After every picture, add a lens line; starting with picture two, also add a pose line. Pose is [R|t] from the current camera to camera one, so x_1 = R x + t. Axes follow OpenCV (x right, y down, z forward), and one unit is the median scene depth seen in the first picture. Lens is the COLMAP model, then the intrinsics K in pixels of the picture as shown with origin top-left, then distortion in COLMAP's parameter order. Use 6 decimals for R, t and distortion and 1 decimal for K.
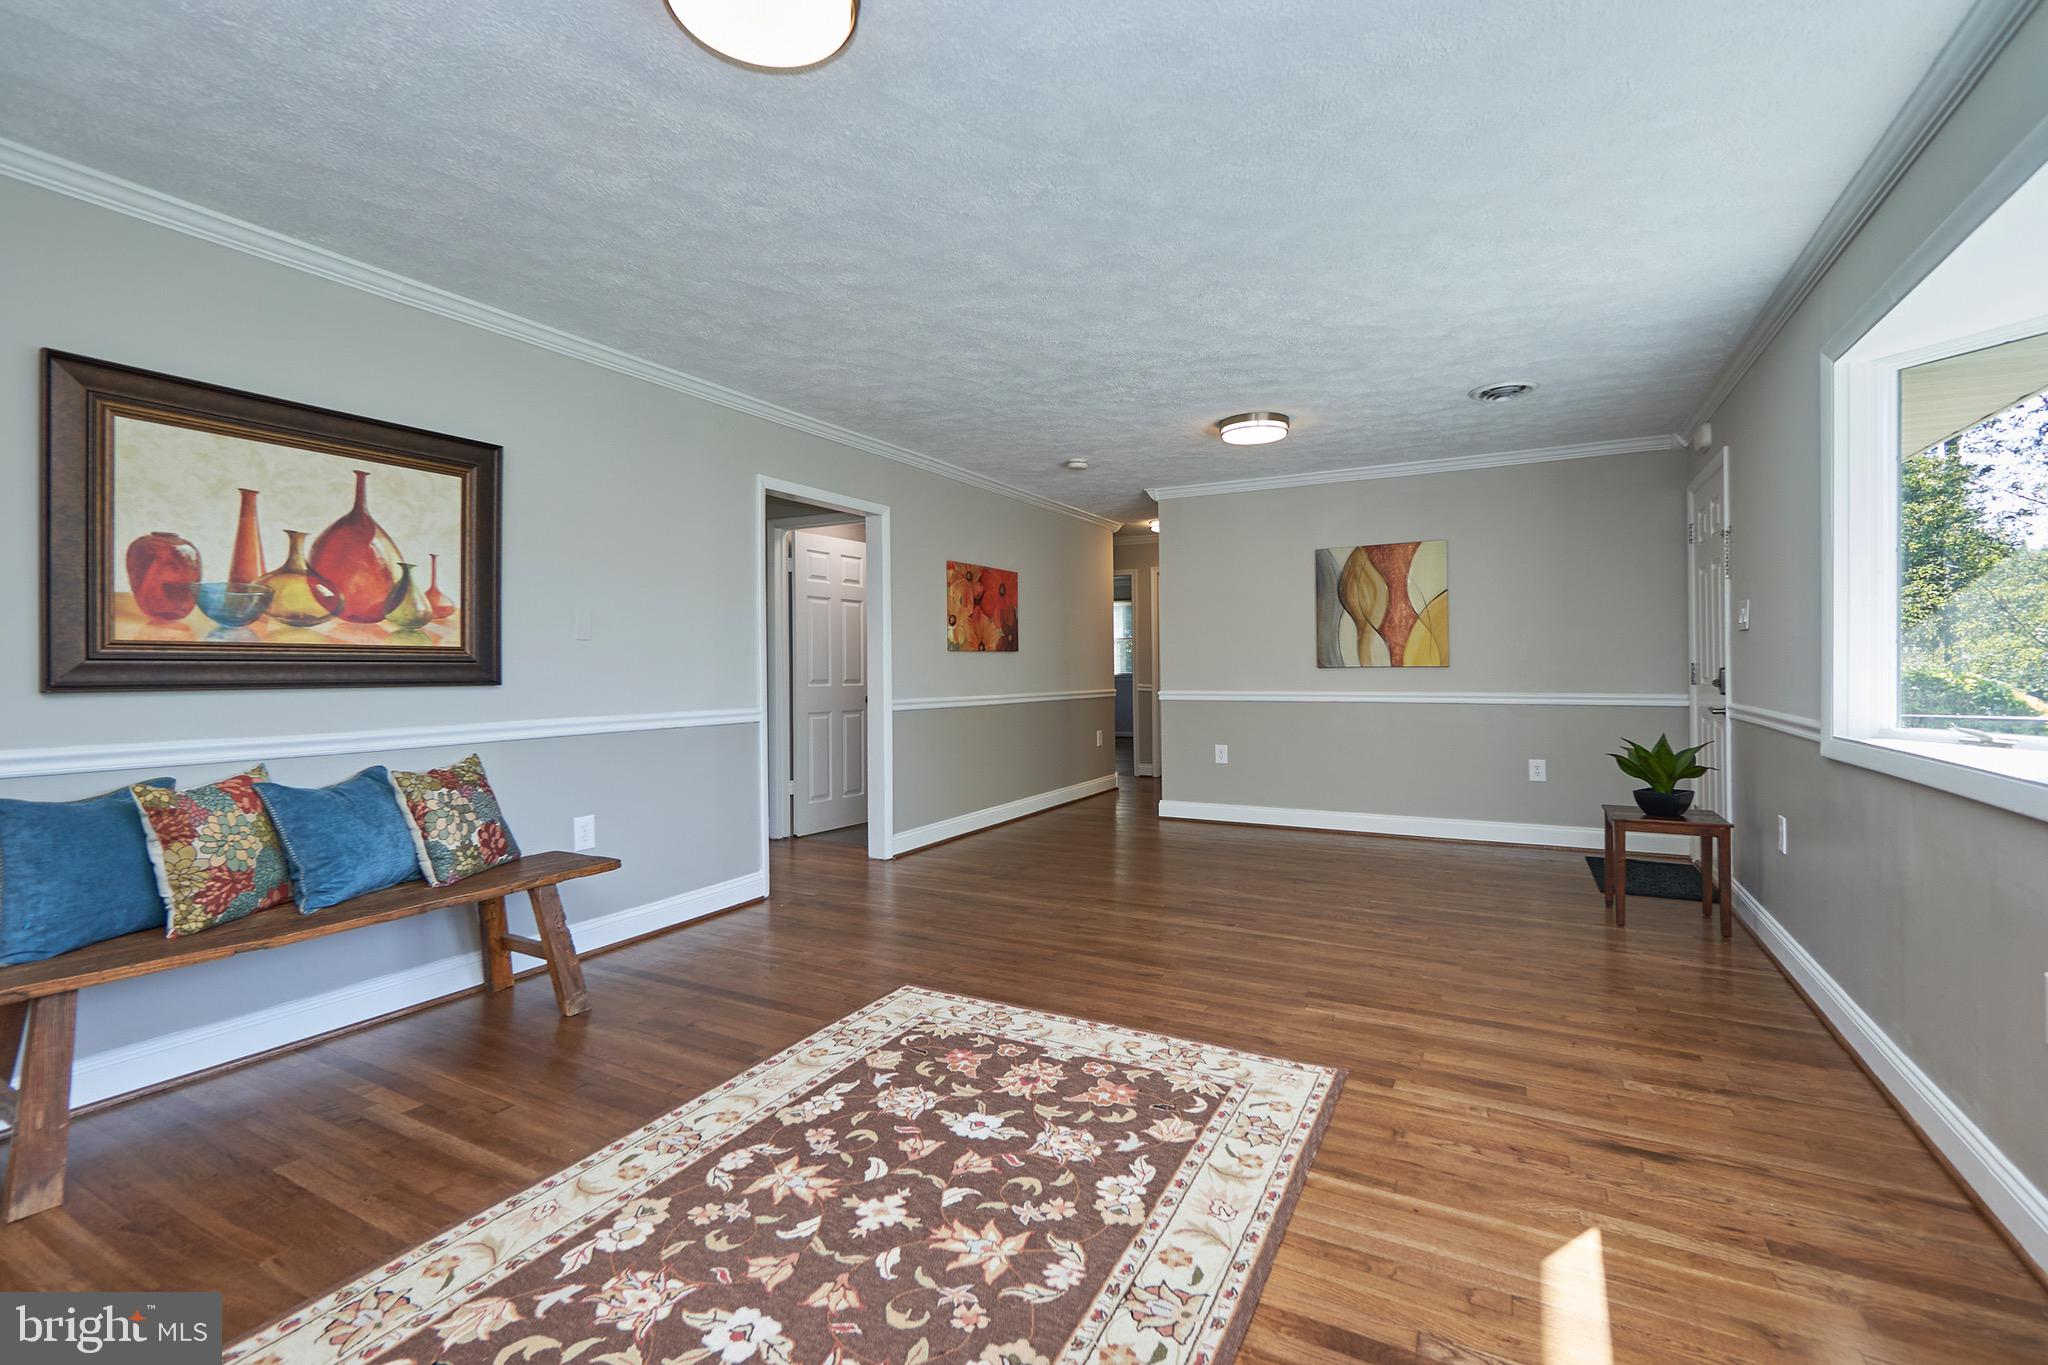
lens RADIAL K [[904.9, 0, 1023.9], [0, 904.9, 669.2], [0, 0, 1]] dist [-0.004455, -0.000803]
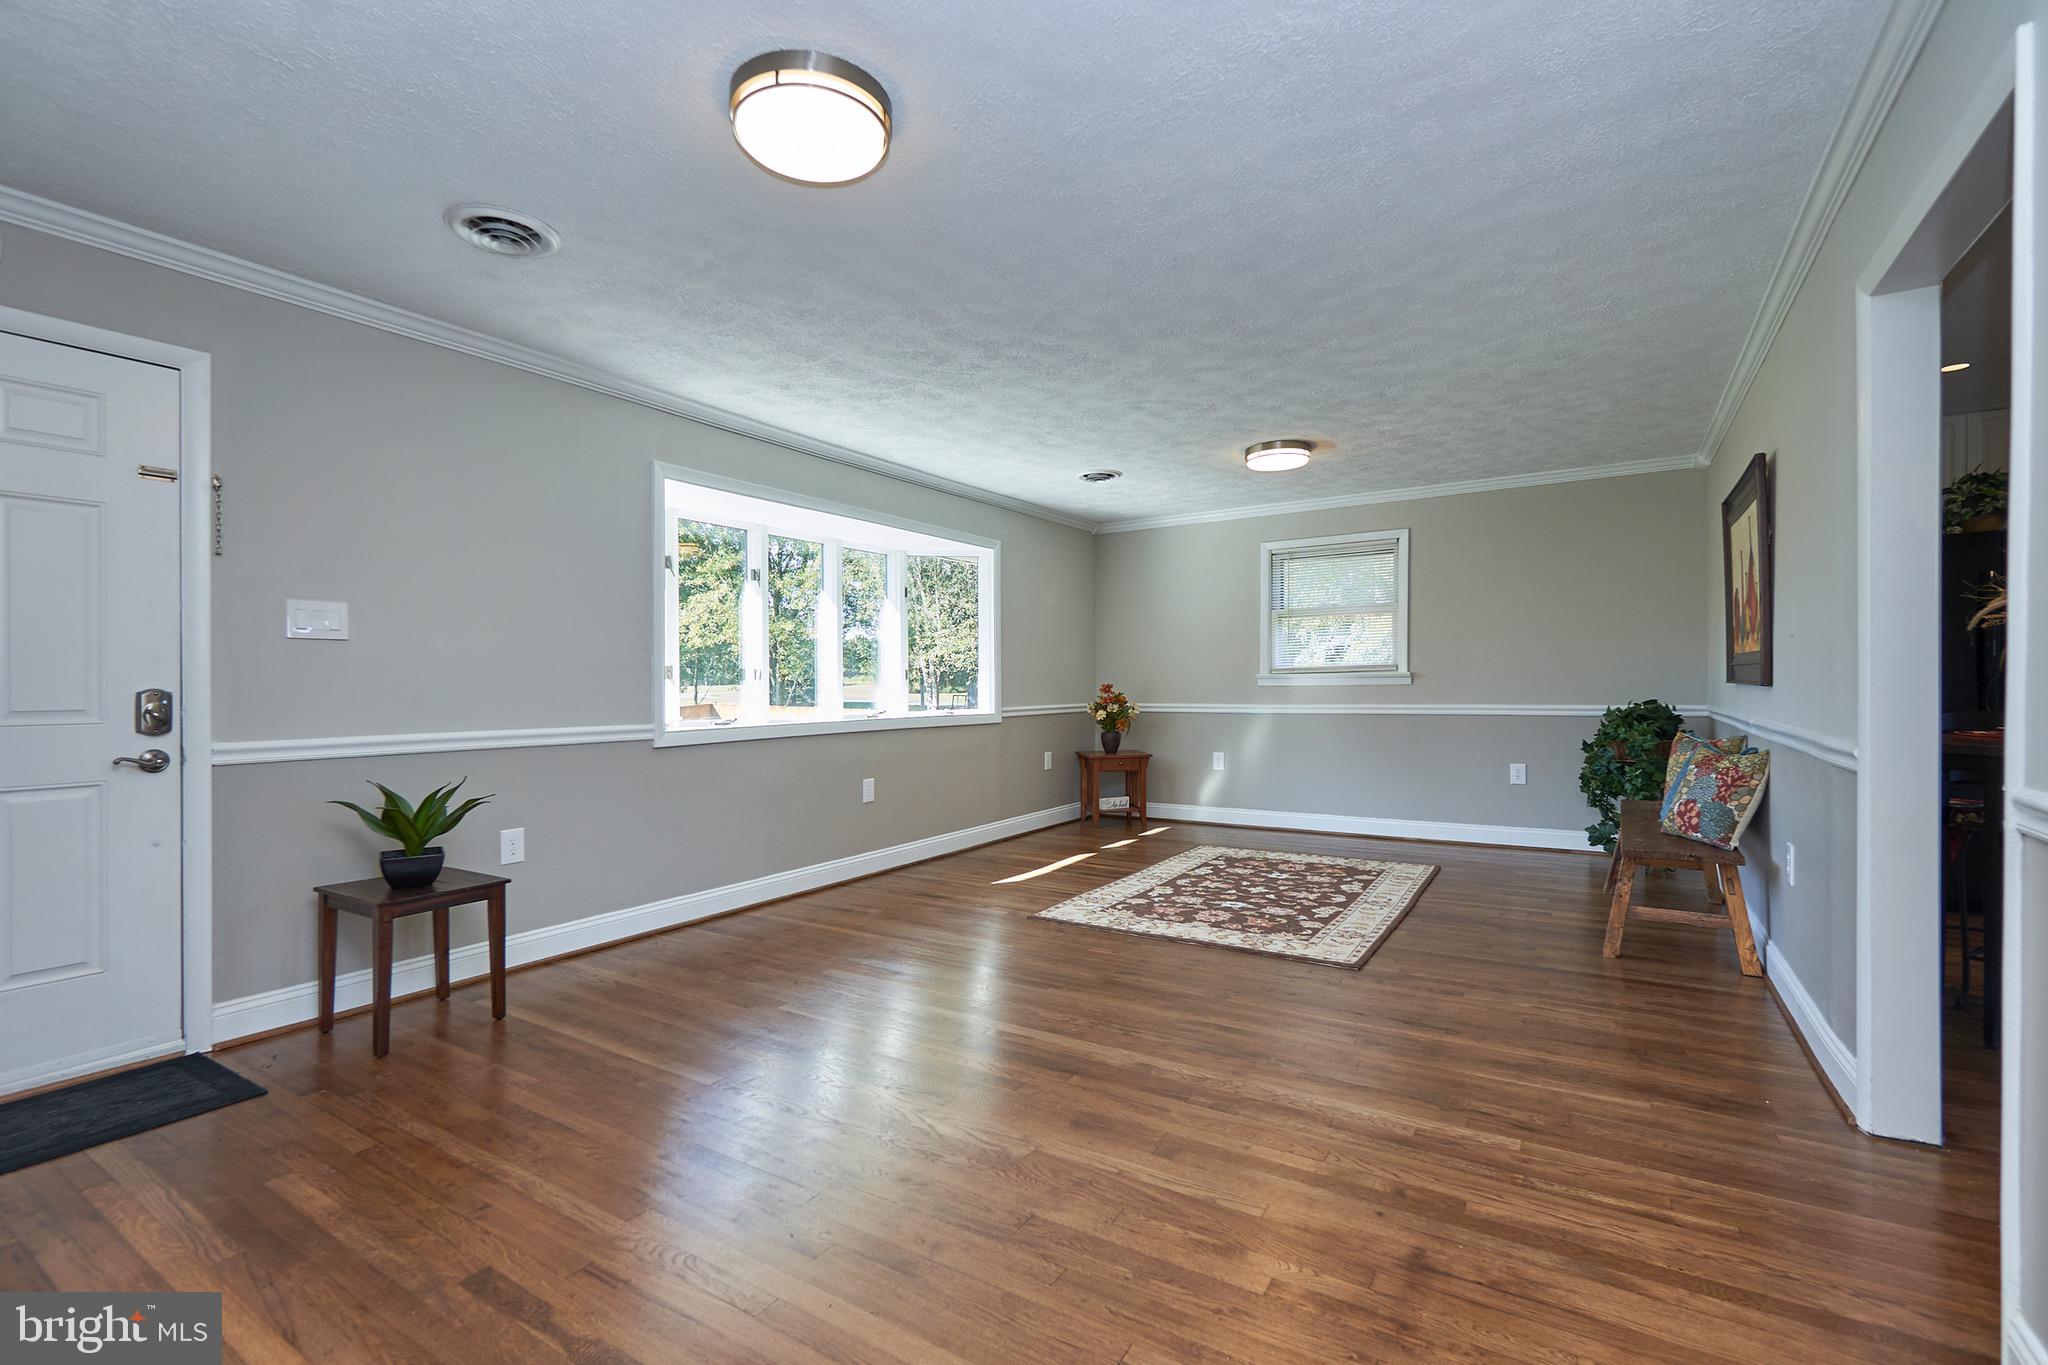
lens RADIAL K [[904.9, 0, 1024.7], [0, 904.9, 683.6], [0, 0, 1]] dist [-0.004455, -0.000803]
pose [[-0.997728, 0.015063, 0.065671, 0.231151], [0.015413, 0.999870, 0.004835, -0.002974], [-0.065589, 0.005836, -0.997830, 2.567327]]
